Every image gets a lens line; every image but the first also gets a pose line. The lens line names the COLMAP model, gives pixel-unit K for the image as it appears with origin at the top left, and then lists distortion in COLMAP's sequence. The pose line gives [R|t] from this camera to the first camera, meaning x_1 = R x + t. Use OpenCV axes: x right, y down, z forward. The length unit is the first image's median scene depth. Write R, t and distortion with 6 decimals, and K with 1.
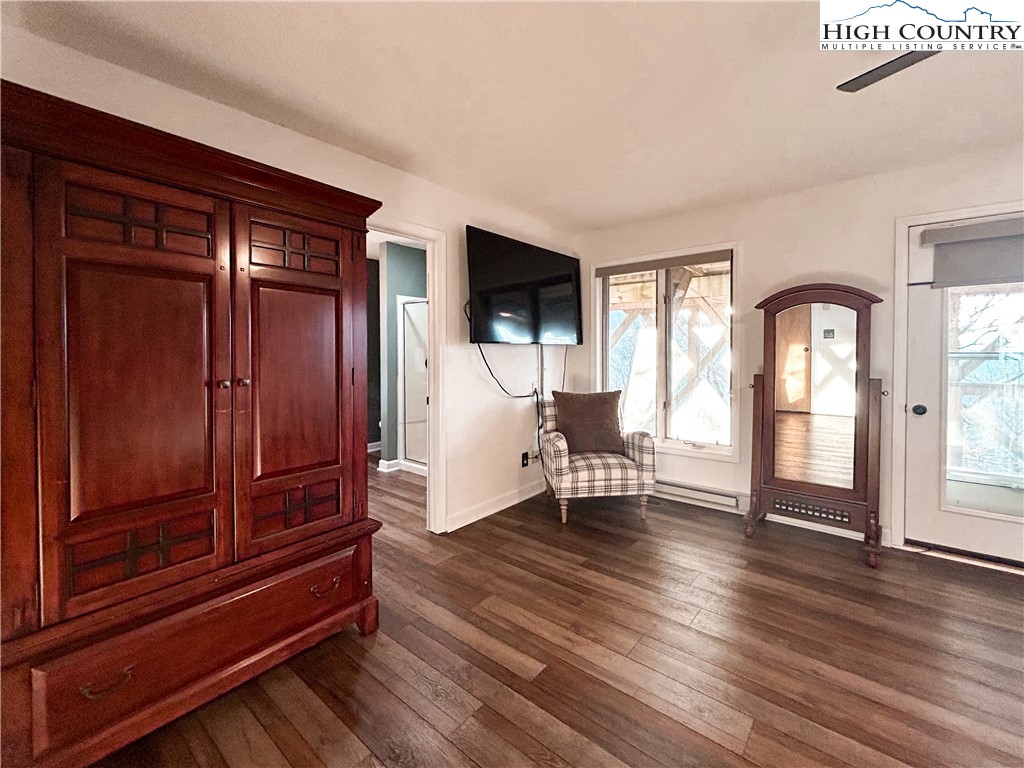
lens RADIAL K [[424.9, 0, 520.9], [0, 424.9, 355.7], [0, 0, 1]] dist [0.000582, -0.000241]
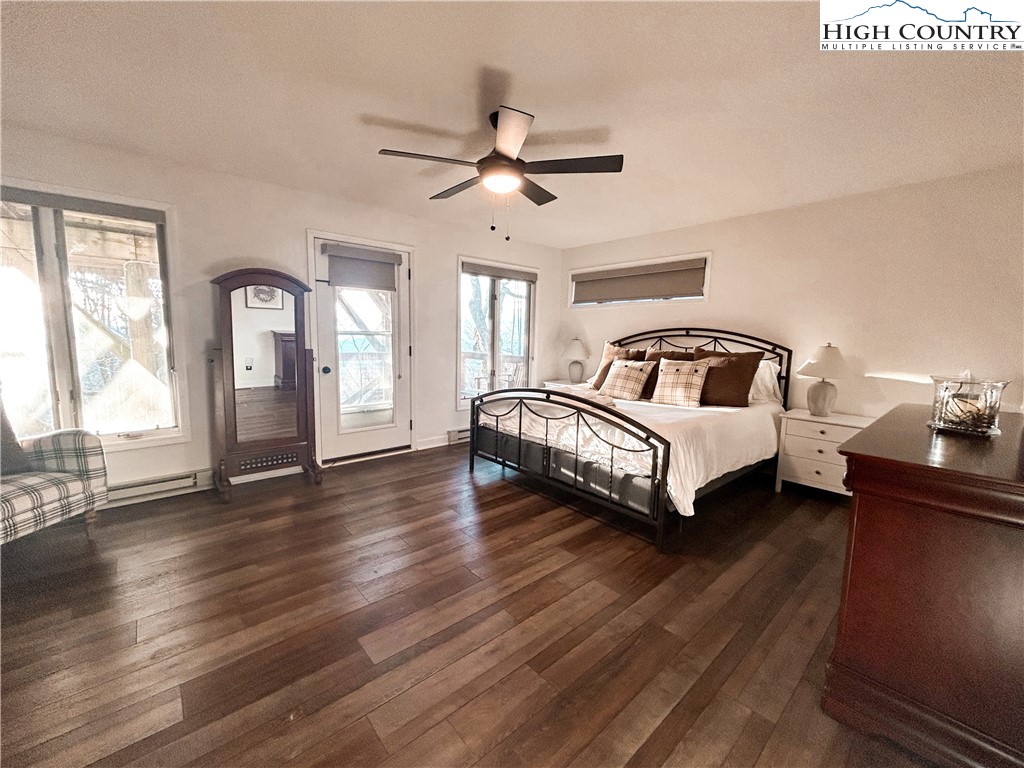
lens RADIAL K [[411.6, 0, 509.1], [0, 411.6, 381.3], [0, 0, 1]] dist [0.000963, 0.000122]
pose [[0.171212, -0.102330, 0.979905, -0.294921], [-0.002706, 0.994539, 0.104331, 0.015917], [-0.985230, -0.020514, 0.170001, 0.131696]]
